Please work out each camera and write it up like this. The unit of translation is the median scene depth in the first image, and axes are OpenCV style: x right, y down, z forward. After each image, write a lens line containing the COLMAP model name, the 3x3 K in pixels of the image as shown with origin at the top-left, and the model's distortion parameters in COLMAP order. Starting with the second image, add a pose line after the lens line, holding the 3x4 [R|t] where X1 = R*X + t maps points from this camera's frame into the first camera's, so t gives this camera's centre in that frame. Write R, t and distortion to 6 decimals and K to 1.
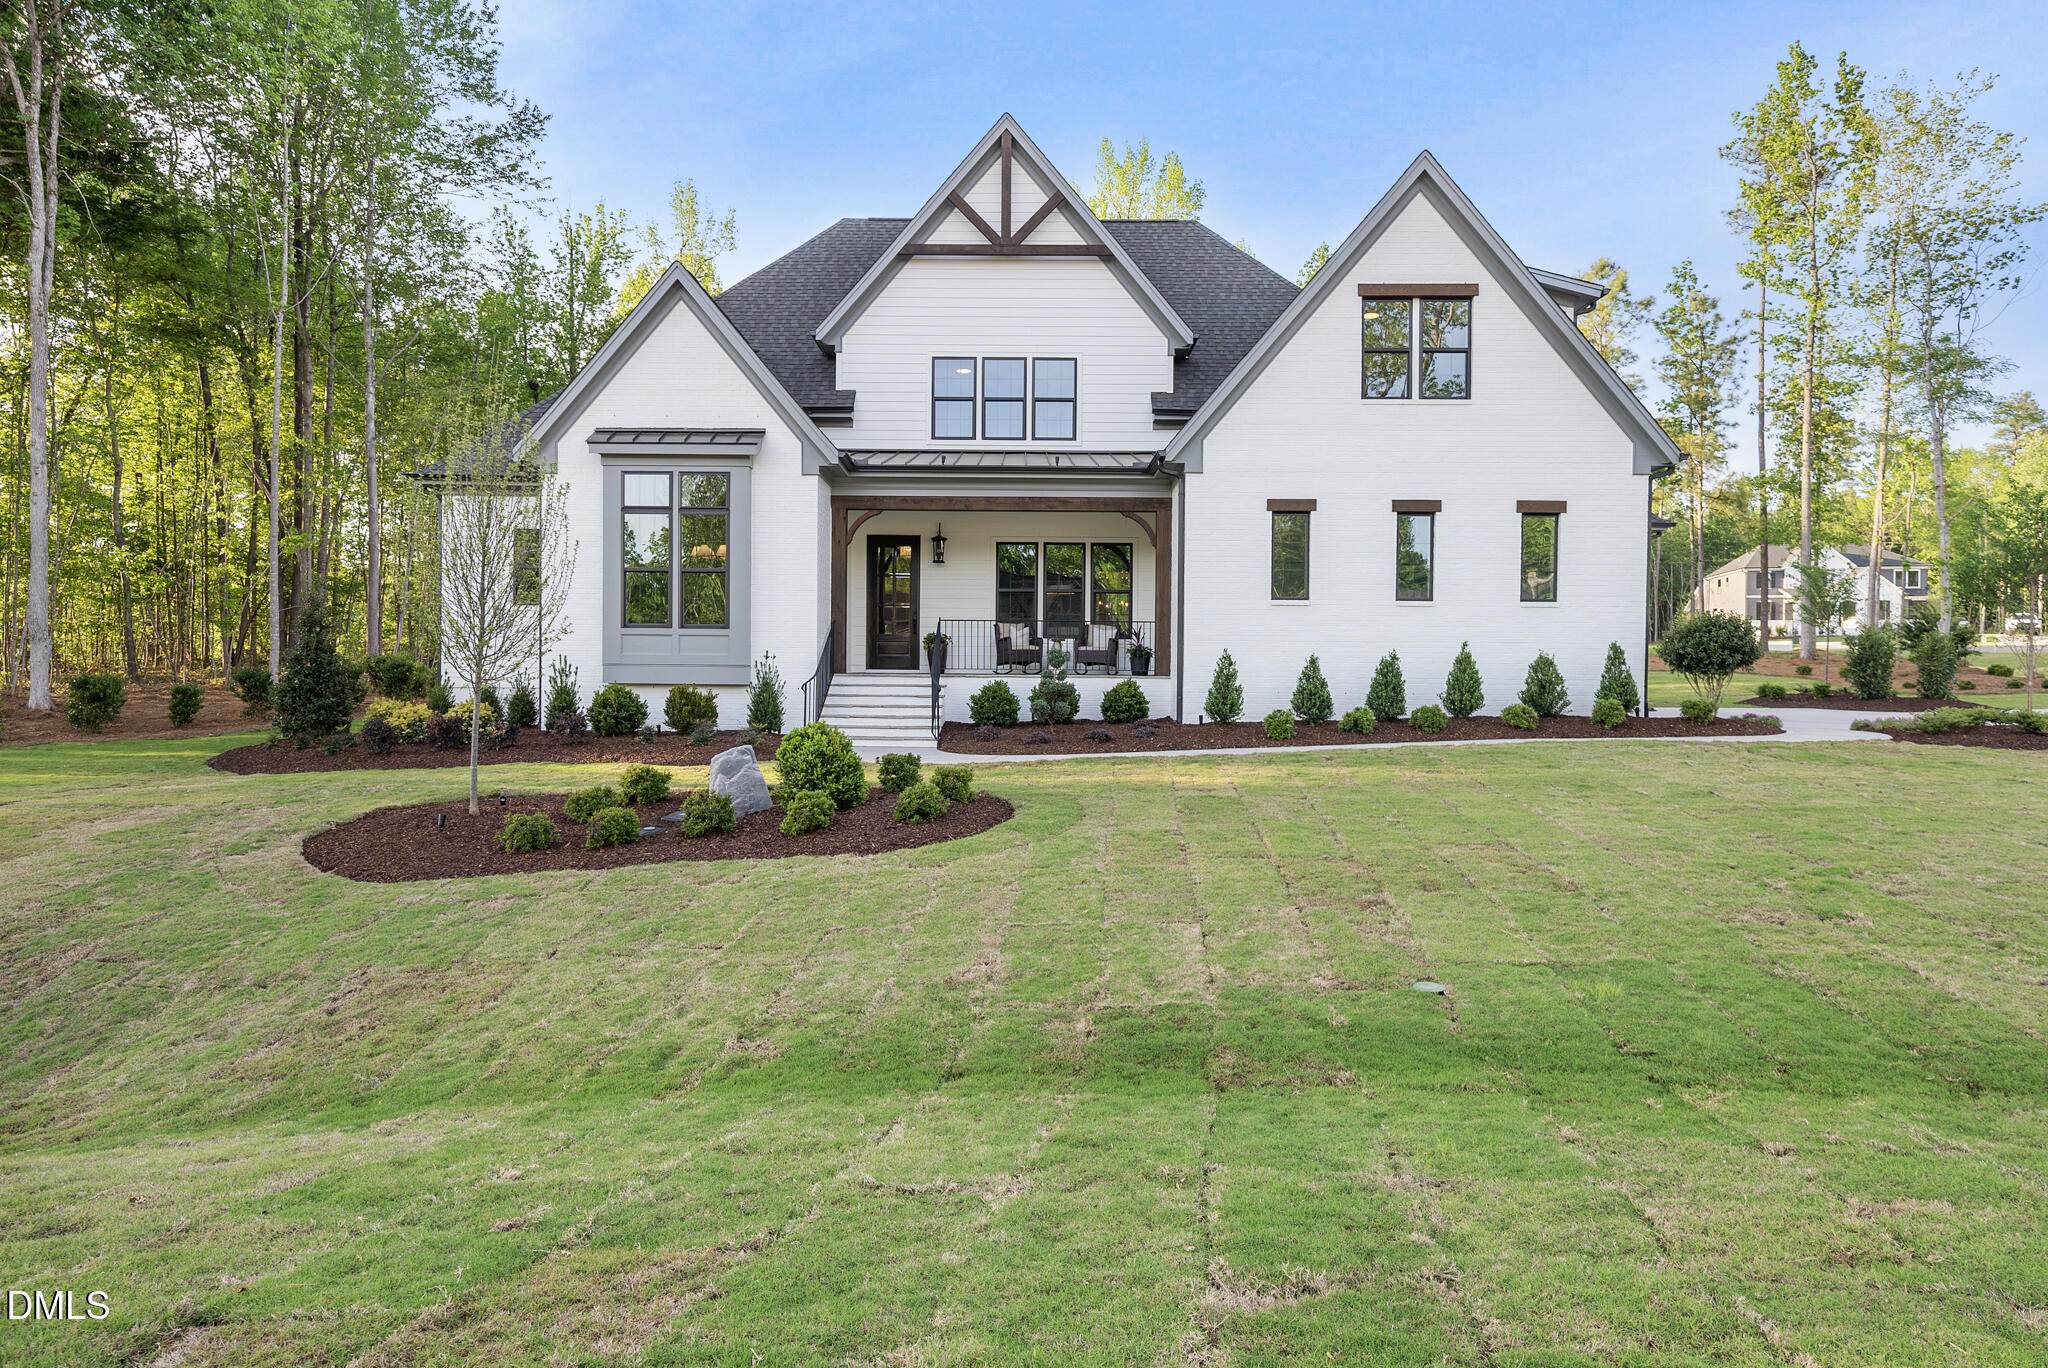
lens RADIAL K [[1147.0, 0, 1024.0], [0, 1147.0, 684.0], [0, 0, 1]] dist [-0.003011, -0.000261]
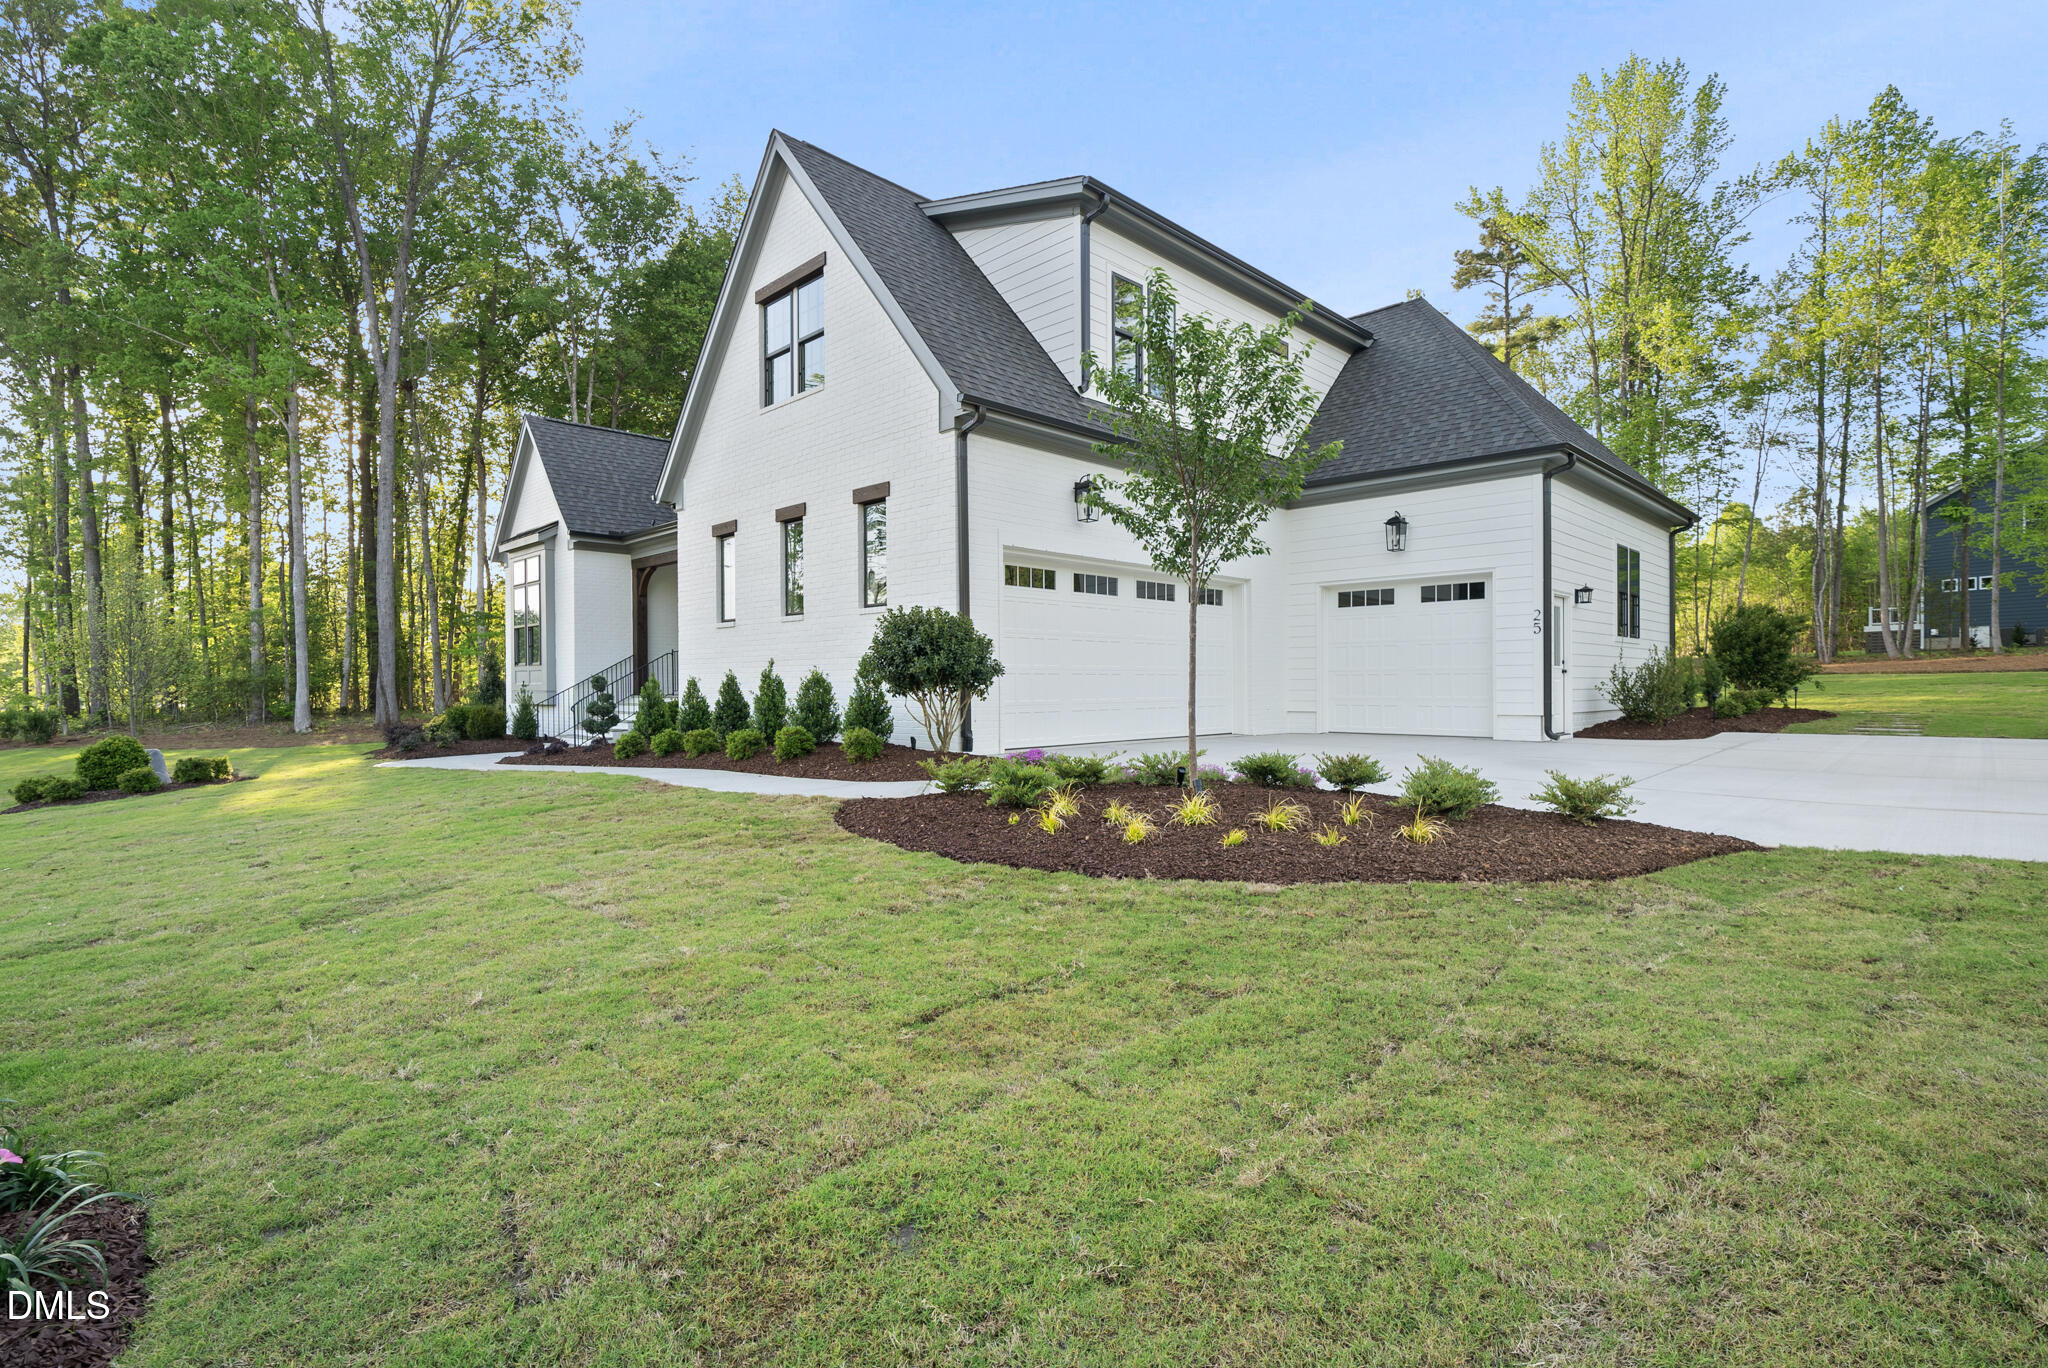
lens RADIAL K [[971.5, 0, 1019.2], [0, 971.5, 682.5], [0, 0, 1]] dist [-0.000349, -0.000020]
pose [[0.719695, -0.014939, -0.694129, 1.007375], [-0.001077, 0.999743, -0.022633, -0.001231], [0.694289, 0.017037, 0.719495, 0.567583]]
